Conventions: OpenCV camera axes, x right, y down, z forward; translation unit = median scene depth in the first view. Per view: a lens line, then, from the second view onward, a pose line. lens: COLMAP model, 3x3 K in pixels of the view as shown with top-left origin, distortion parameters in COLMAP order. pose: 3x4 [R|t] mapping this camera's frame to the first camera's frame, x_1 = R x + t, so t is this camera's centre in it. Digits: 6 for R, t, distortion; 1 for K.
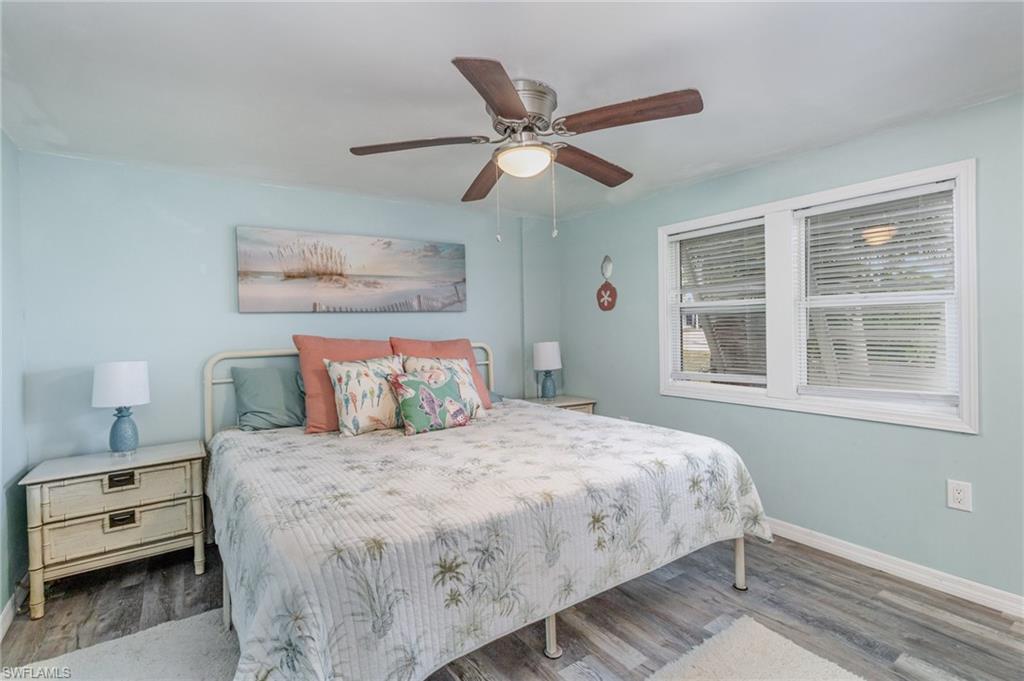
lens RADIAL K [[493.3, 0, 519.5], [0, 493.3, 335.9], [0, 0, 1]] dist [-0.001109, -0.000341]
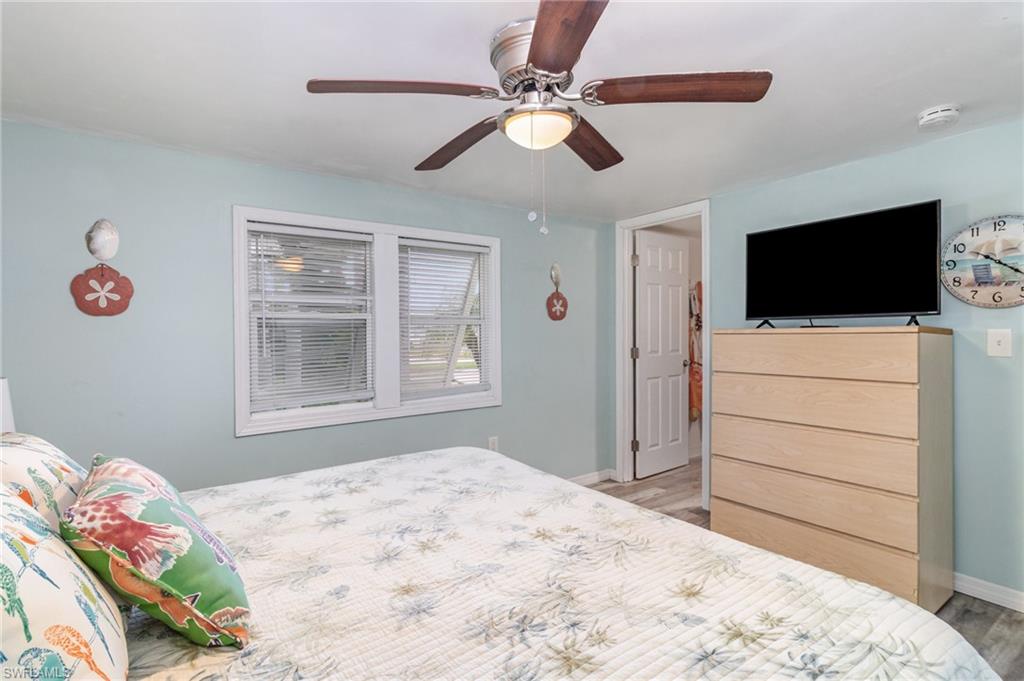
lens RADIAL K [[493.3, 0, 519.5], [0, 493.3, 335.9], [0, 0, 1]] dist [-0.001109, -0.000341]
pose [[-0.012501, 0.010643, 0.999865, -0.783425], [0.034568, 0.999350, -0.010206, -0.012592], [-0.999324, 0.034436, -0.012860, 1.063899]]
